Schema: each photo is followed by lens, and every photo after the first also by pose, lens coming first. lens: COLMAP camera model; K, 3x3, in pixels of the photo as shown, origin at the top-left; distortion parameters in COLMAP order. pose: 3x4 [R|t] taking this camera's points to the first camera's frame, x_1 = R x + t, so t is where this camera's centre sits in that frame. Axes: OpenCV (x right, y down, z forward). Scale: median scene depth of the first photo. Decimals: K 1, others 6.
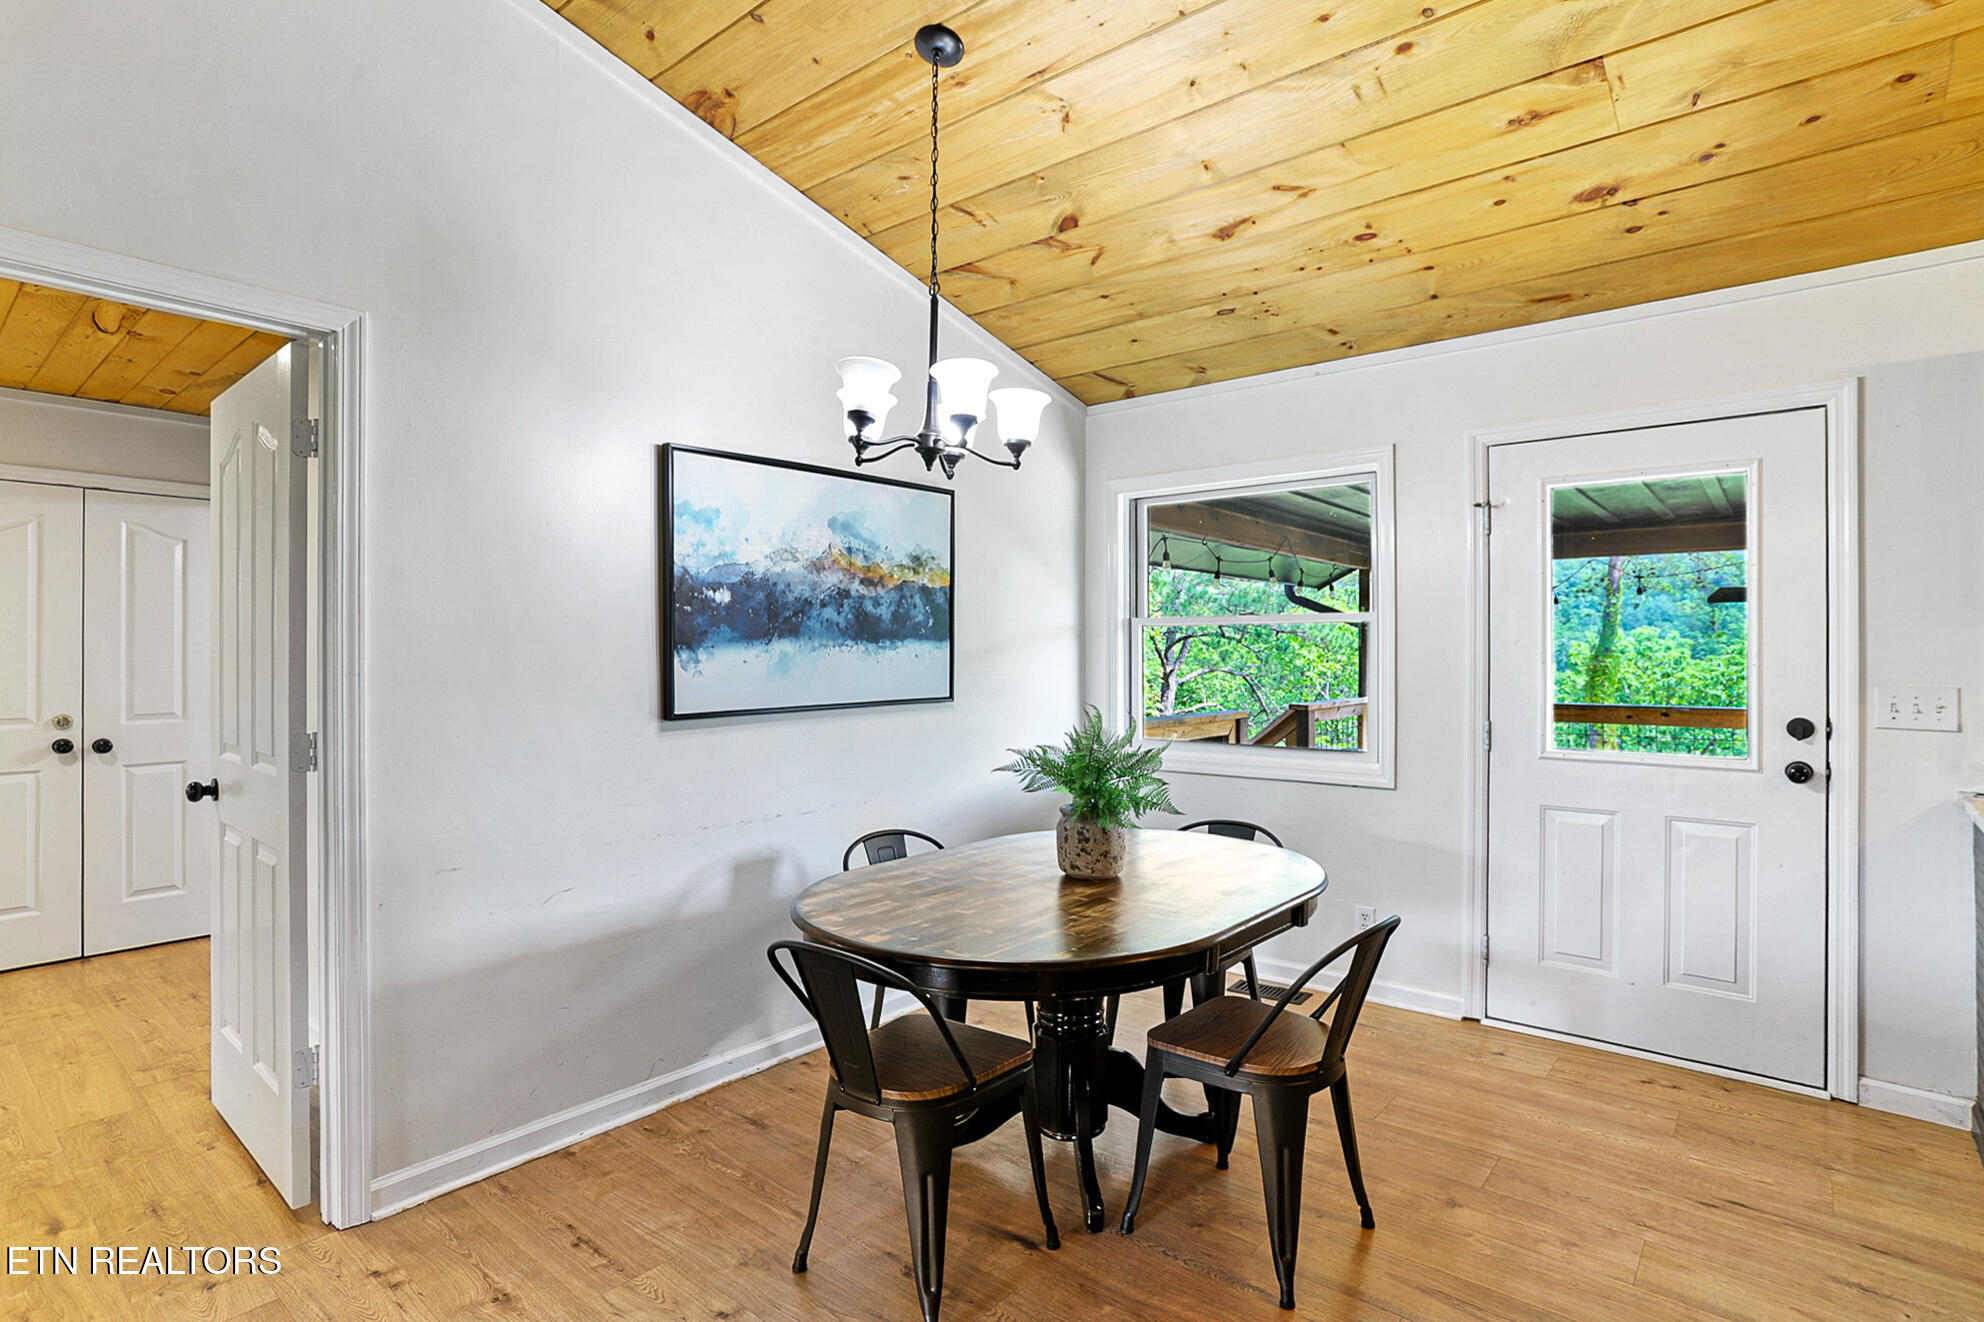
lens RADIAL K [[983.9, 0, 1003.6], [0, 983.9, 650.3], [0, 0, 1]] dist [-0.059851, 0.029872]
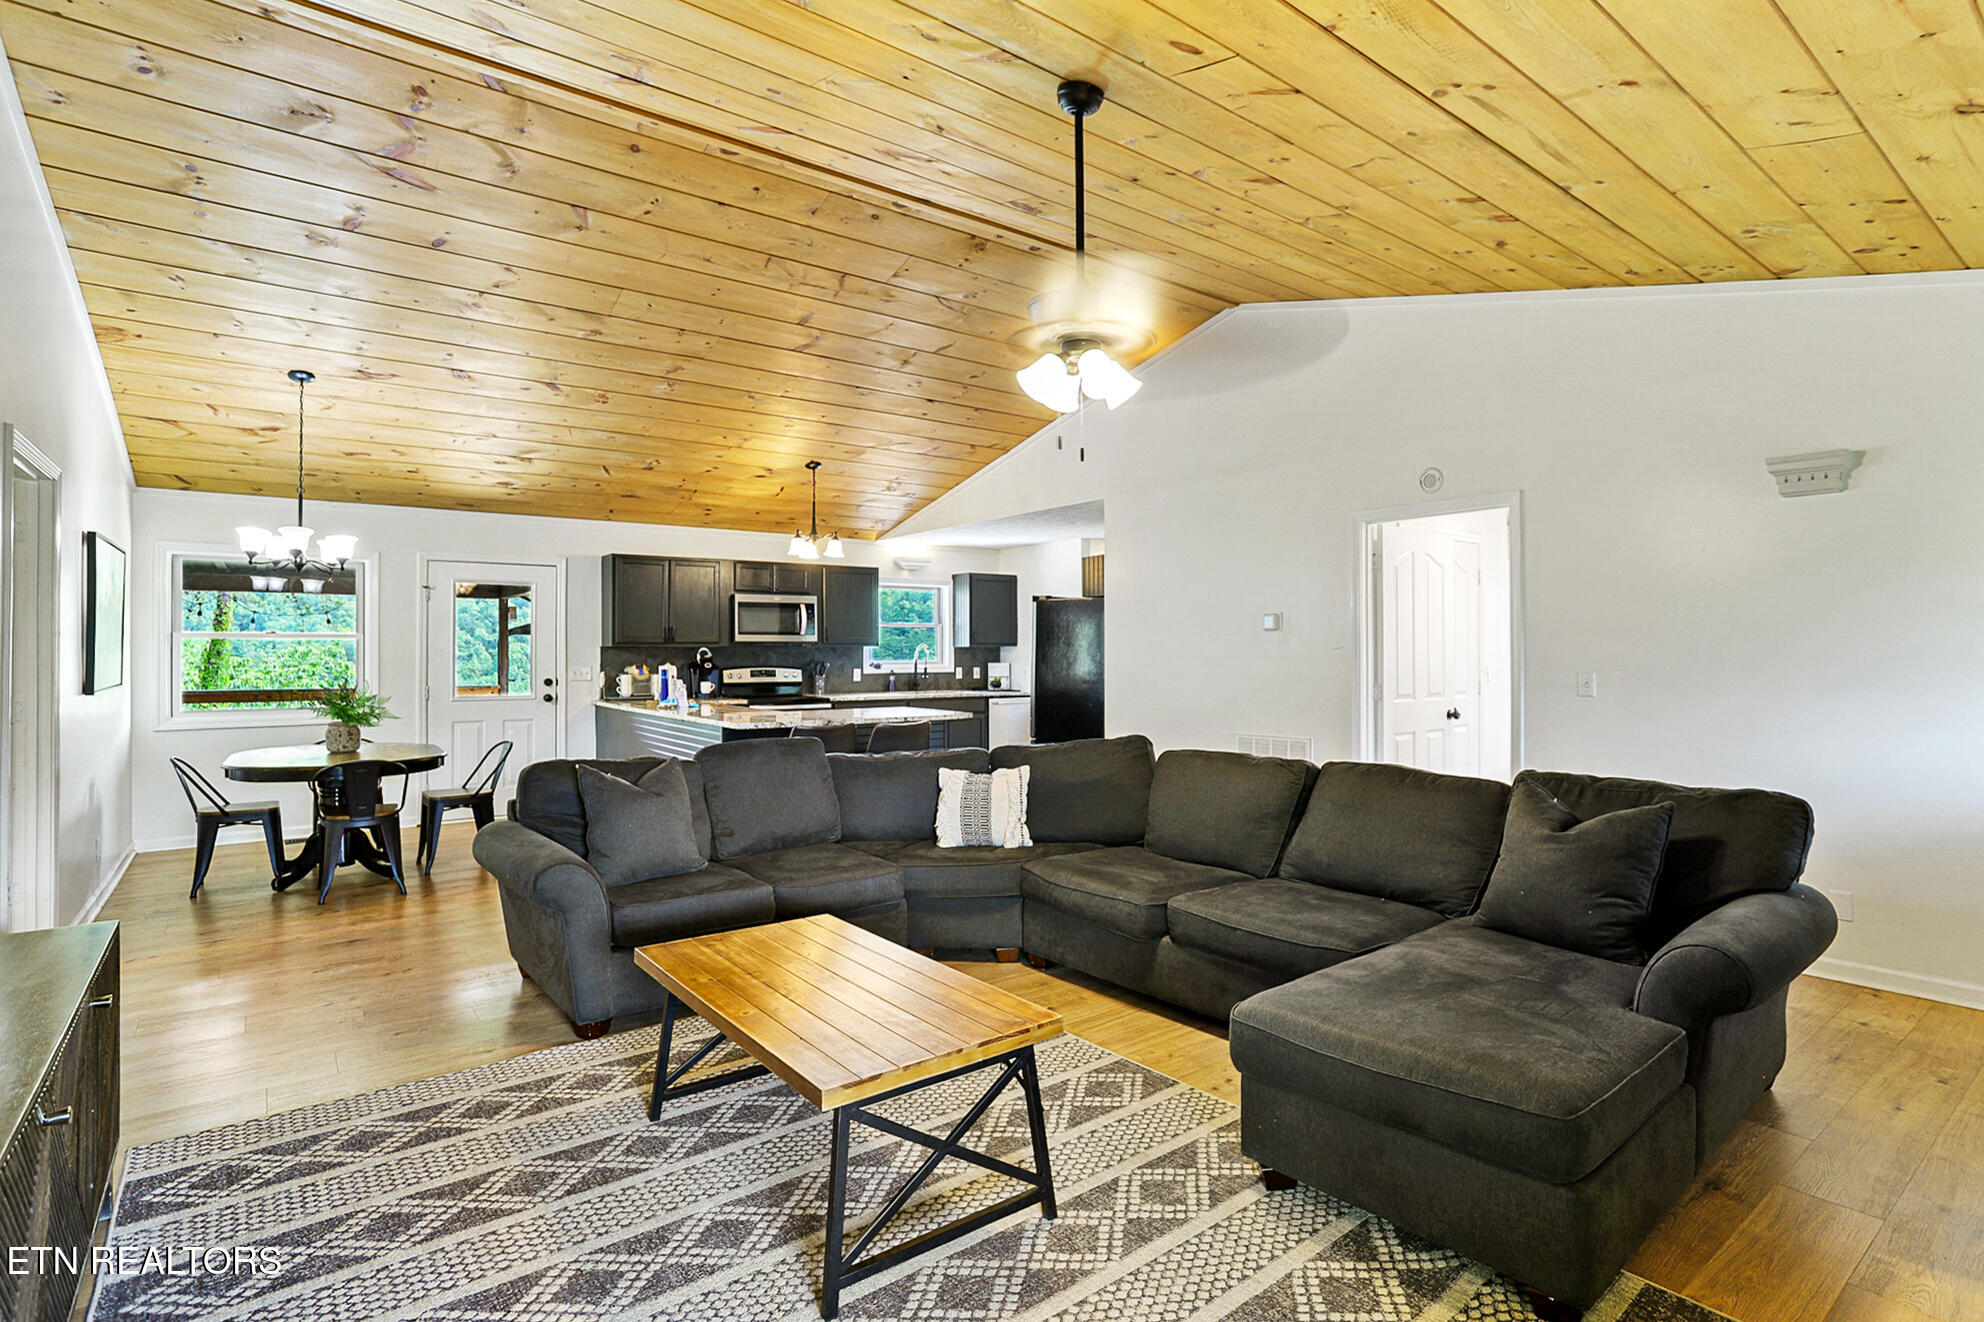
lens RADIAL K [[975.8, 0, 1005.4], [0, 975.8, 653.3], [0, 0, 1]] dist [-0.064311, 0.034278]
pose [[0.228748, 0.001360, 0.973485, -1.416912], [-0.000387, 0.999999, -0.001306, 0.001983], [-0.973486, -0.000078, 0.228749, -0.825685]]
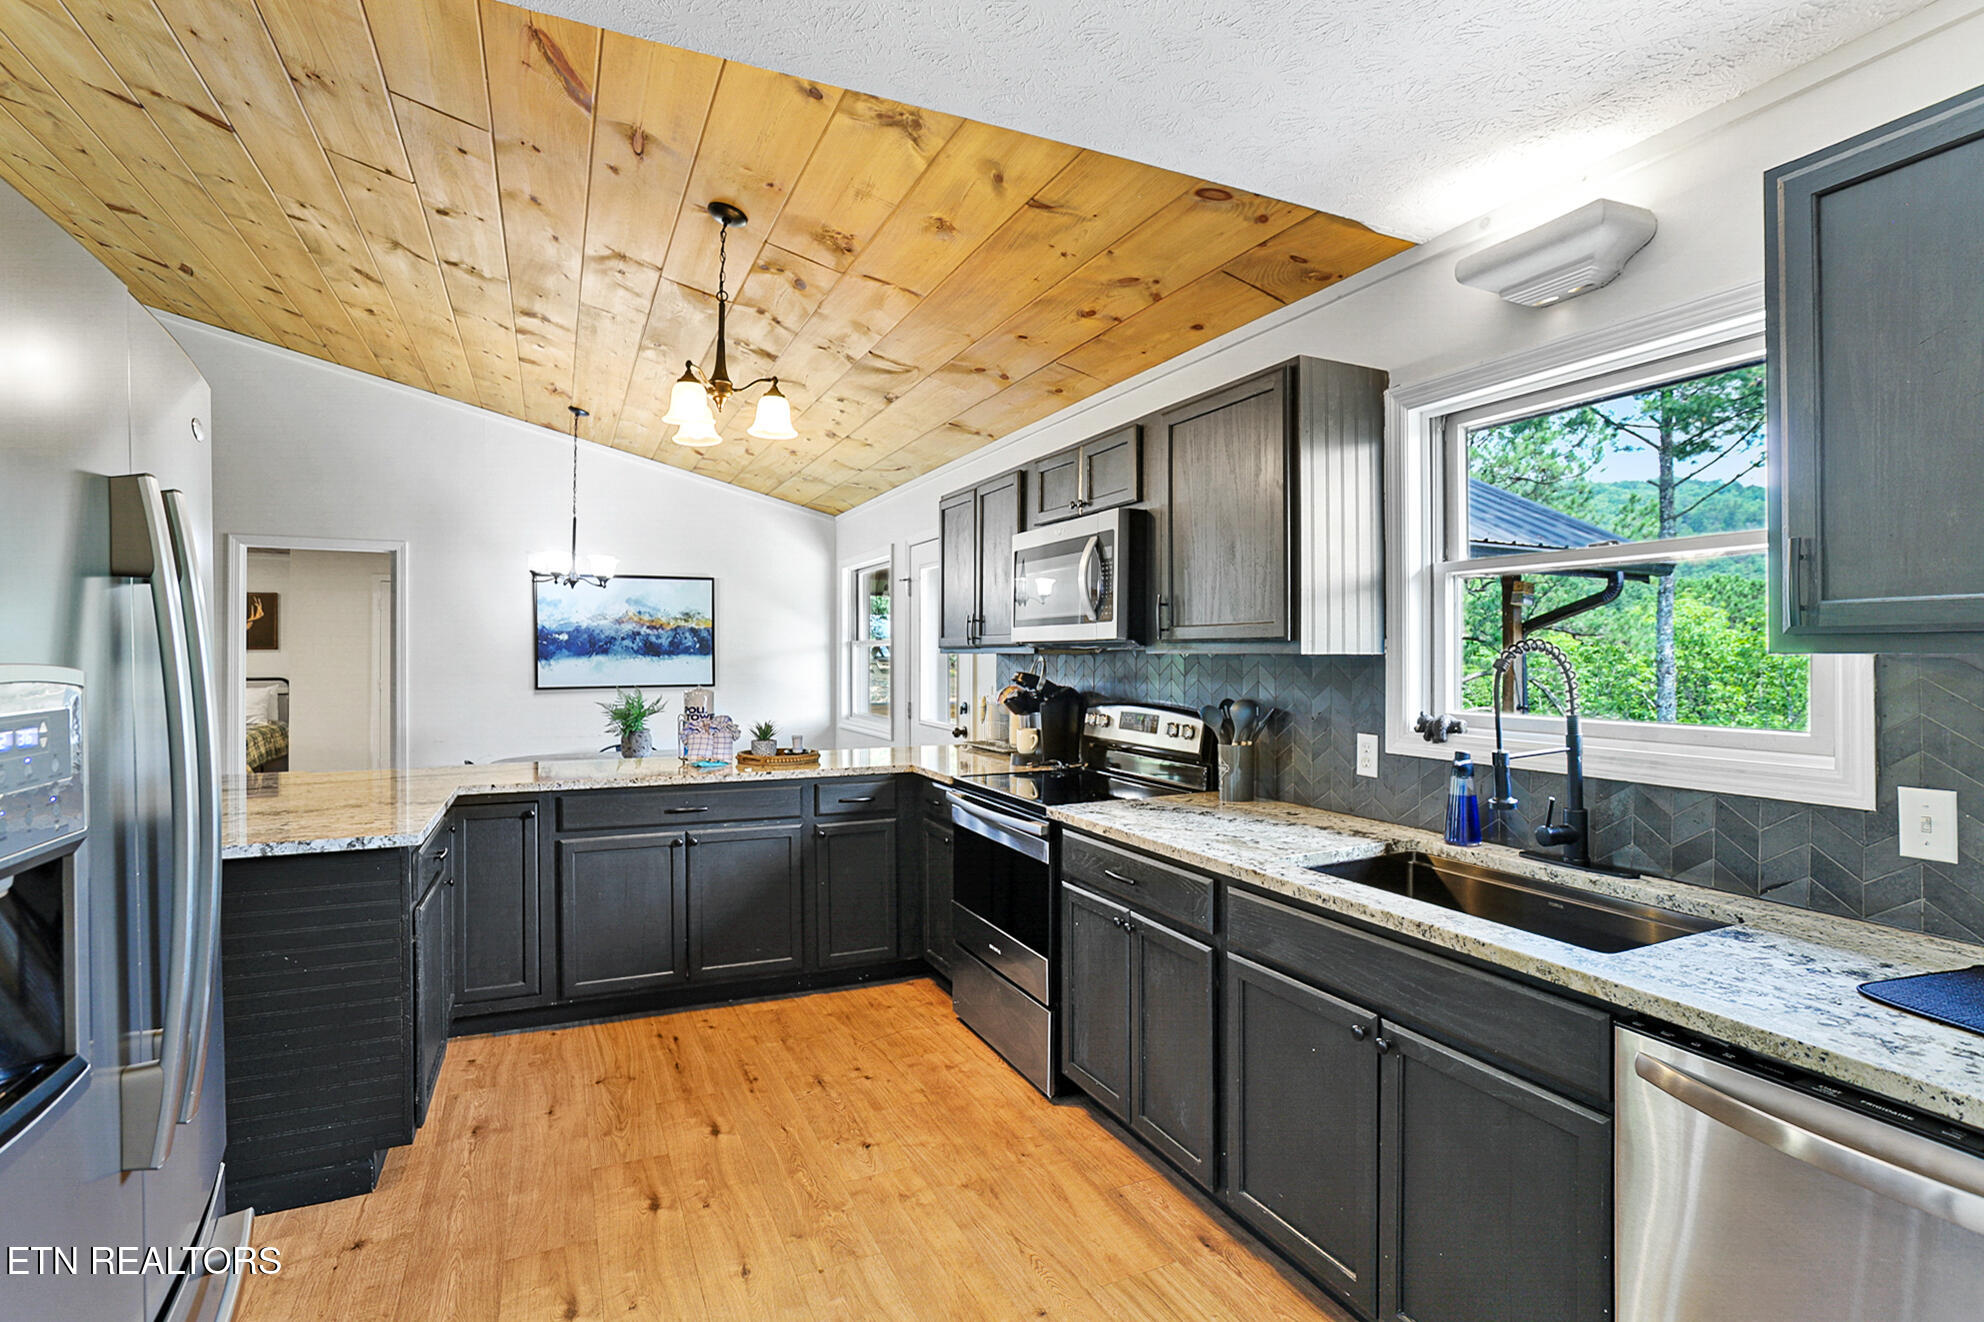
lens RADIAL K [[983.9, 0, 1003.6], [0, 983.9, 650.3], [0, 0, 1]] dist [-0.059851, 0.029872]
pose [[0.900194, 0.002989, -0.435478, 1.547449], [-0.003887, 0.999992, -0.001171, -0.023353], [0.435471, 0.002747, 0.900198, -0.578359]]
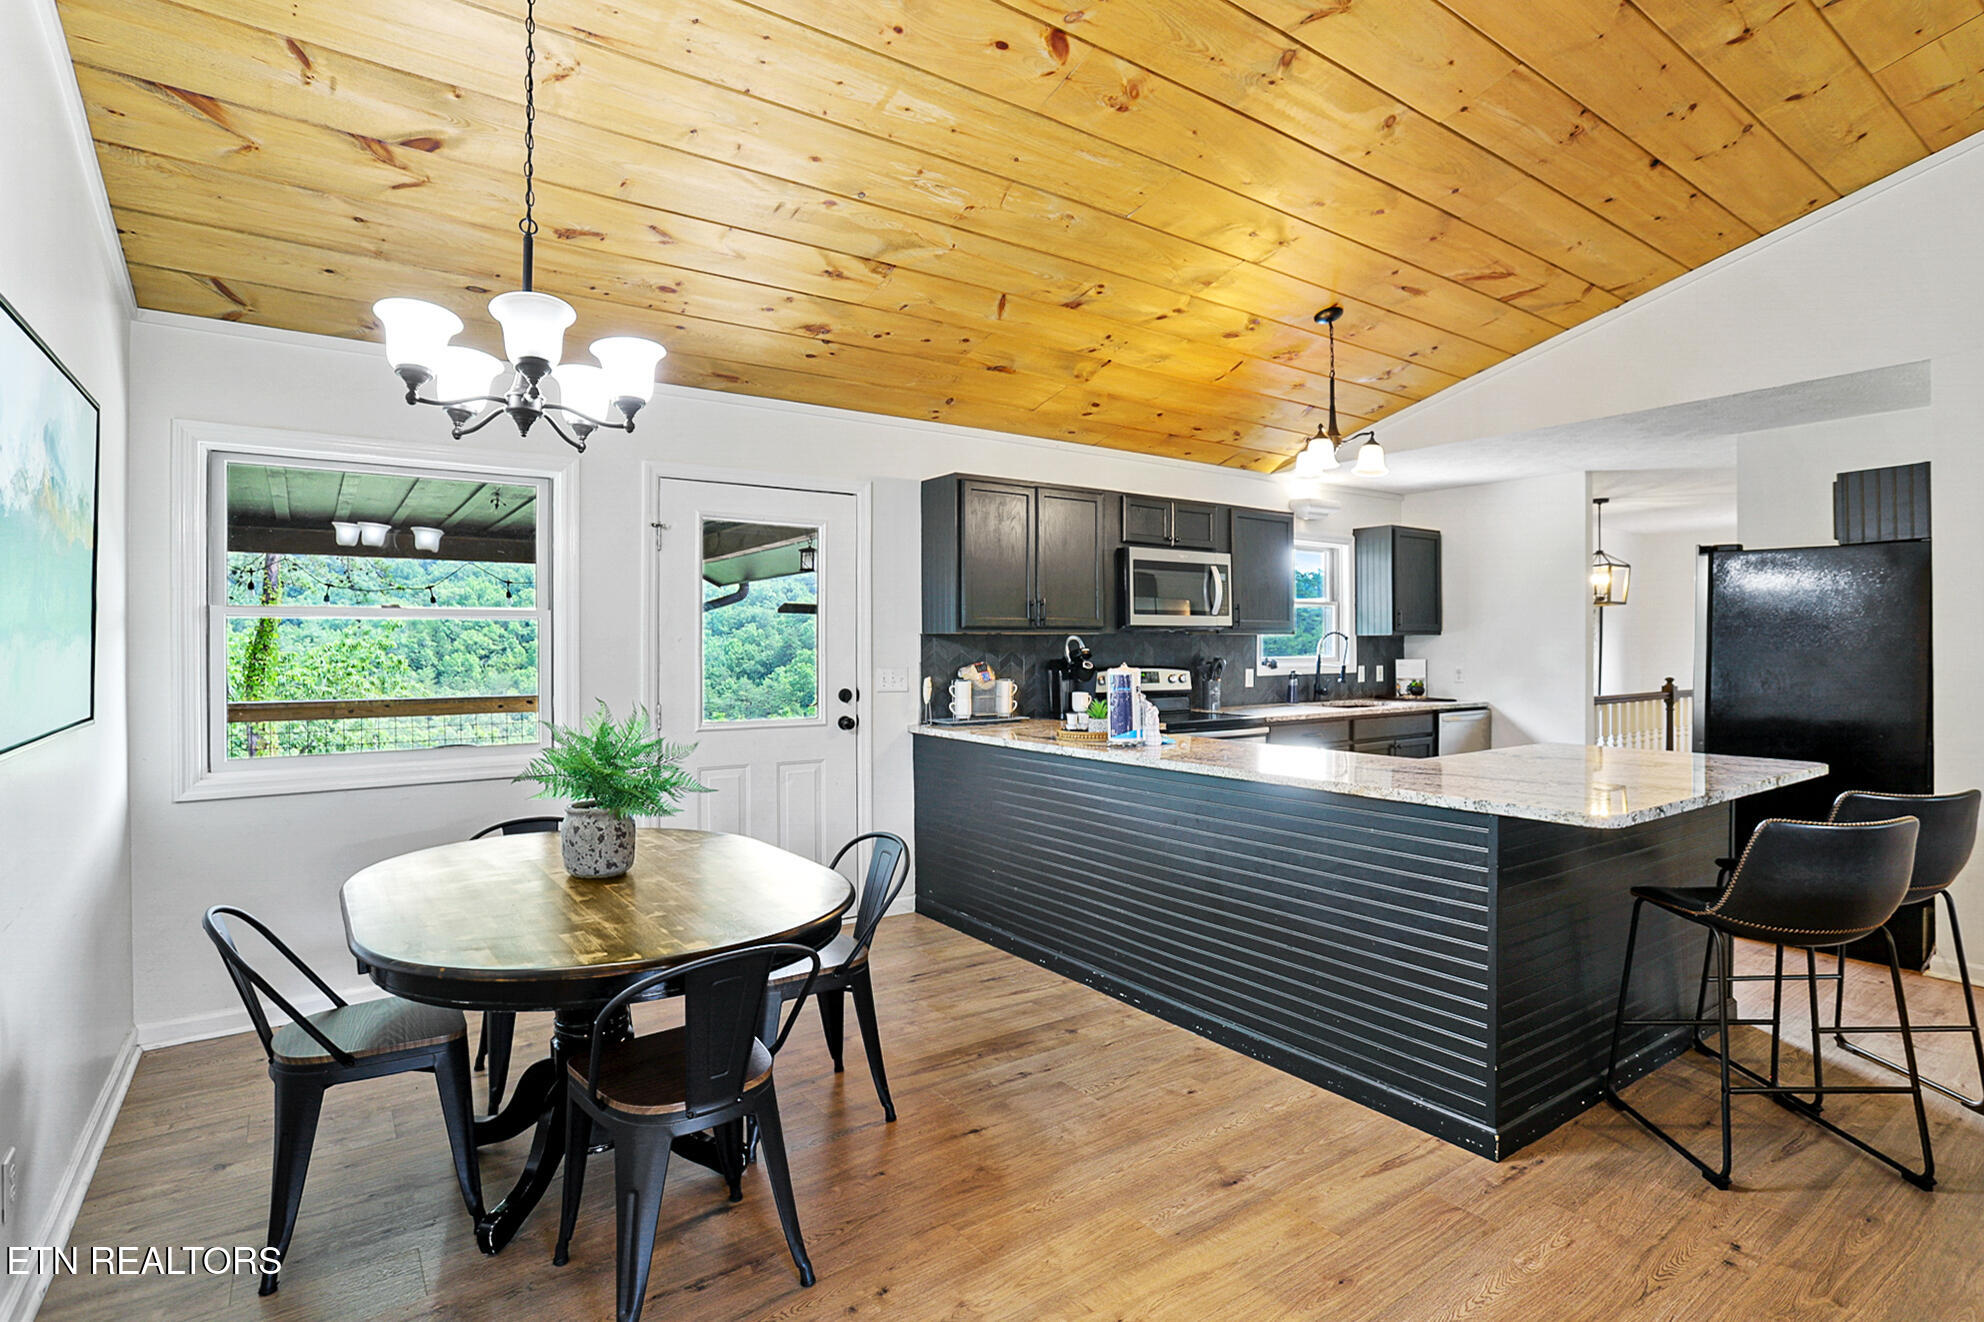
lens RADIAL K [[983.9, 0, 1003.6], [0, 983.9, 650.3], [0, 0, 1]] dist [-0.059851, 0.029872]
pose [[0.260246, -0.002956, 0.965538, -0.614999], [0.001091, 0.999996, 0.002767, 0.002712], [-0.965542, 0.000334, 0.260248, 0.293624]]
